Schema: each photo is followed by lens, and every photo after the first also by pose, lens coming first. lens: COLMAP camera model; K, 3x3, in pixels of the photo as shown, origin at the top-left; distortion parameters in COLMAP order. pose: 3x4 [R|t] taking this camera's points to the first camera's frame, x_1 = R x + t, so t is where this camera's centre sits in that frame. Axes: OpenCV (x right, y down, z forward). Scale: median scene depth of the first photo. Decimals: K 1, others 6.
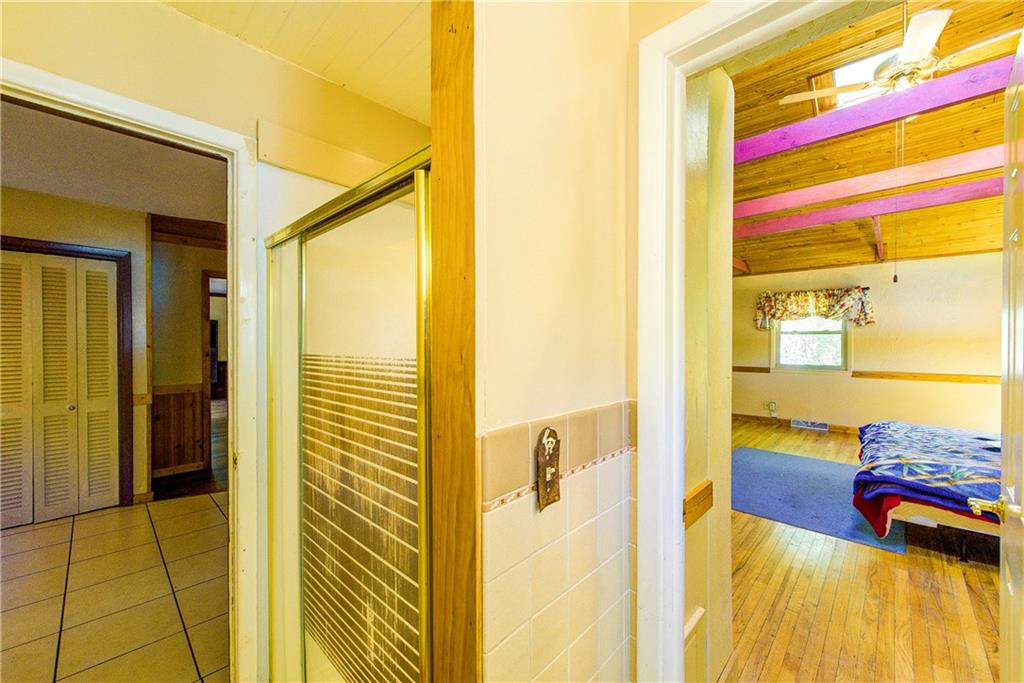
lens RADIAL K [[397.9, 0, 521.4], [0, 397.9, 342.2], [0, 0, 1]] dist [0.004001, -0.001589]
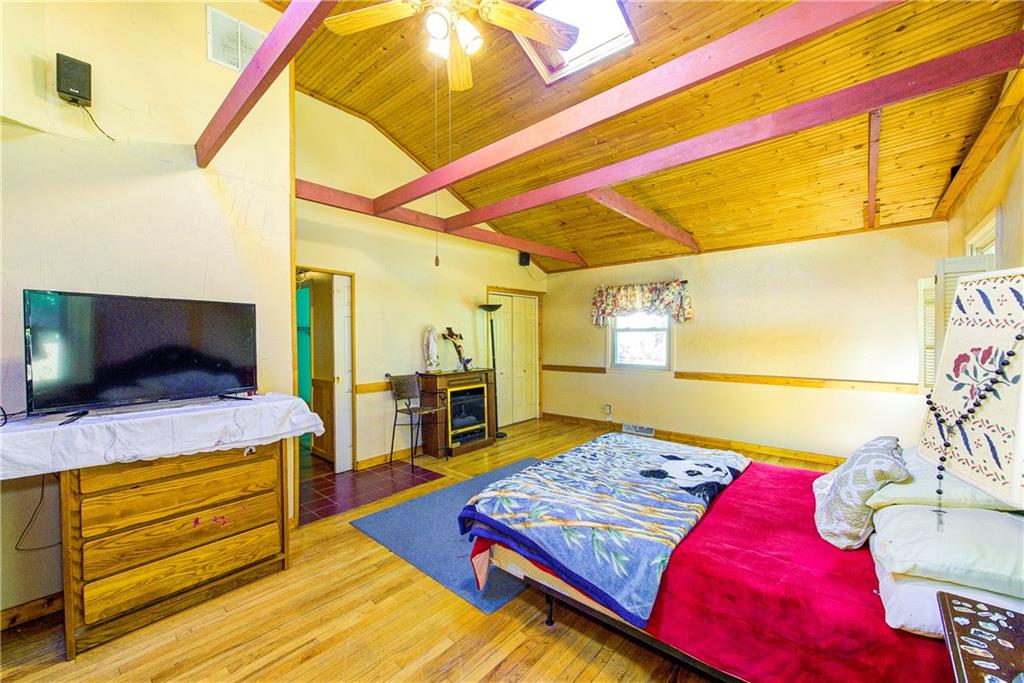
lens RADIAL K [[397.9, 0, 514.9], [0, 397.9, 342.4], [0, 0, 1]] dist [0.004001, -0.001589]
pose [[0.999230, -0.002226, 0.039161, 0.417275], [0.001880, 0.999959, 0.008846, -0.004002], [-0.039179, -0.008766, 0.999194, 0.093022]]
